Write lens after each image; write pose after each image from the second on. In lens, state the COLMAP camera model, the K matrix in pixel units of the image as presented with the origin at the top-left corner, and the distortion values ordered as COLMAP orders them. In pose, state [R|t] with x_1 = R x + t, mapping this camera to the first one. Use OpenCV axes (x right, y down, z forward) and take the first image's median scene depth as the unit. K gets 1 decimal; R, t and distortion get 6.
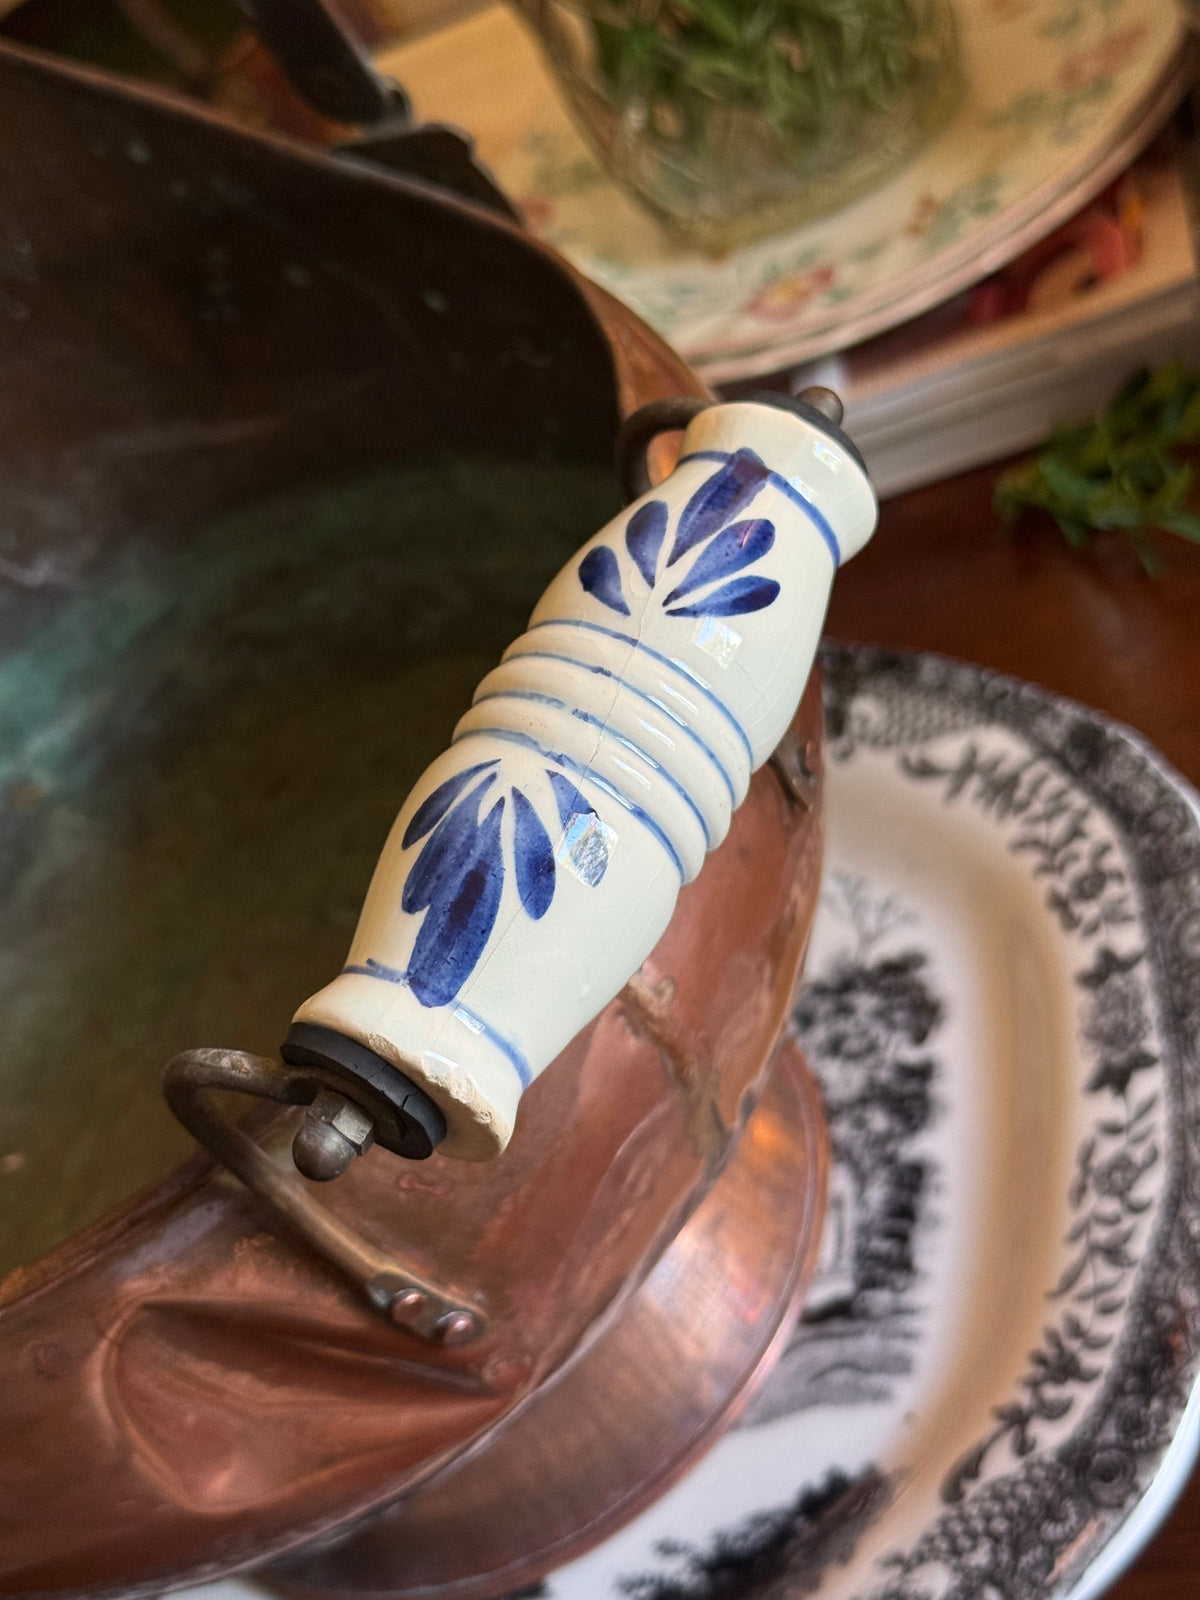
lens RADIAL K [[2240.6, 0, 605.9], [0, 2240.6, 806.6], [0, 0, 1]] dist [0.185950, -0.440923]
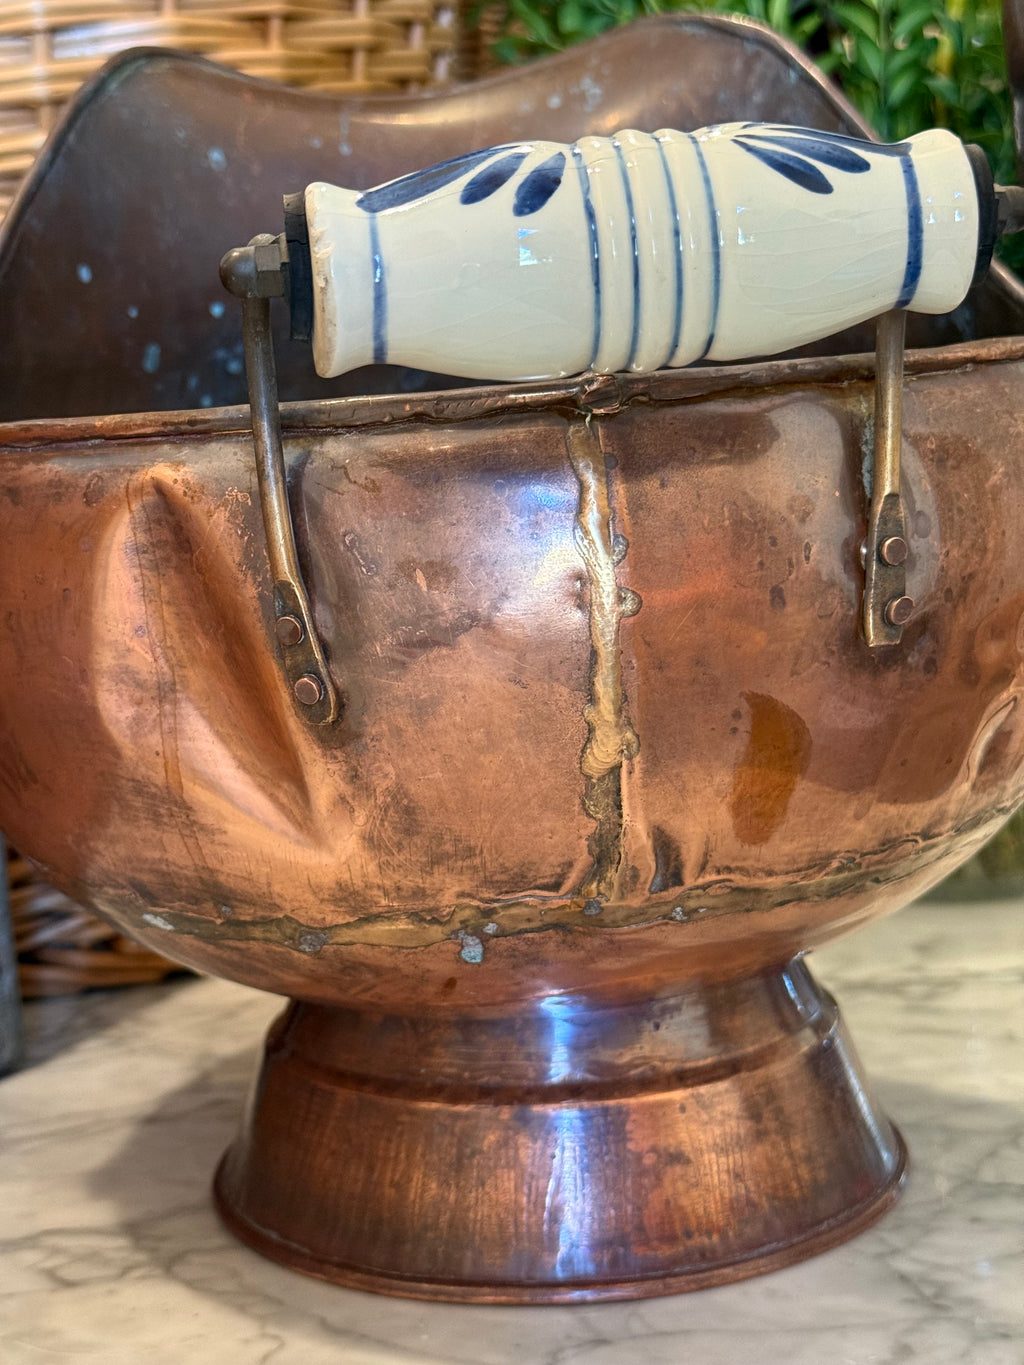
lens RADIAL K [[1911.5, 0, 517.0], [0, 1911.5, 688.1], [0, 0, 1]] dist [0.185950, -0.440923]
pose [[0.628820, 0.496999, -0.597978, 0.753653], [-0.689865, 0.711394, -0.134184, 0.358909], [0.358708, 0.496901, 0.790201, 0.276631]]
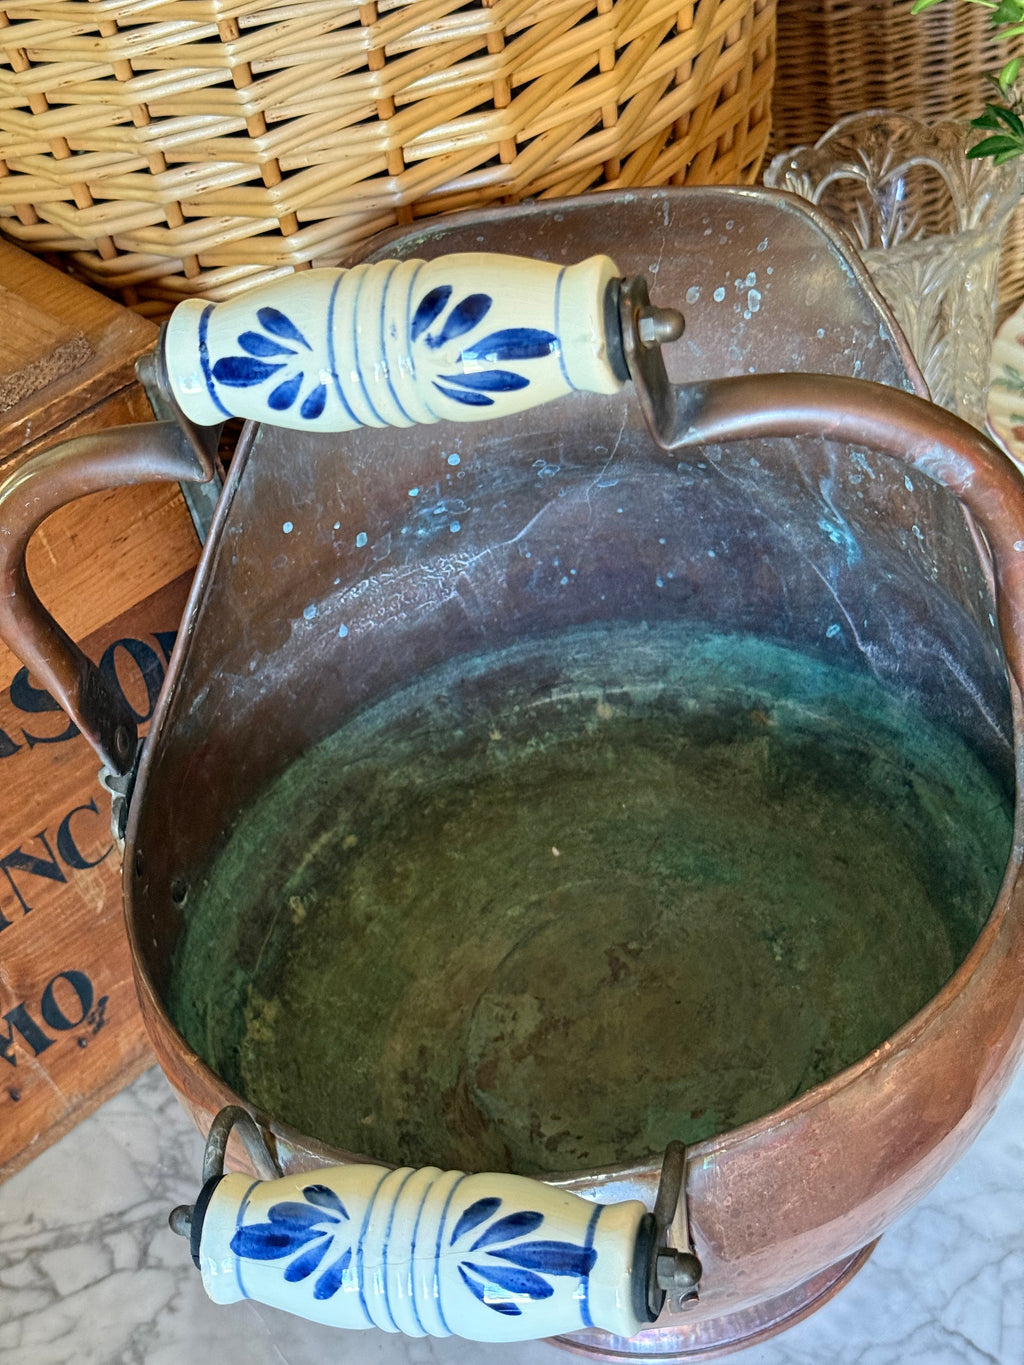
lens RADIAL K [[1919.7, 0, 512.0], [0, 1919.7, 682.5], [0, 0, 1]] dist [0.165155, -0.041018]
pose [[0.421676, 0.847316, -0.322870, 0.154974], [-0.640414, 0.530379, 0.555490, -1.247738], [0.641918, -0.027466, 0.766281, -0.151219]]
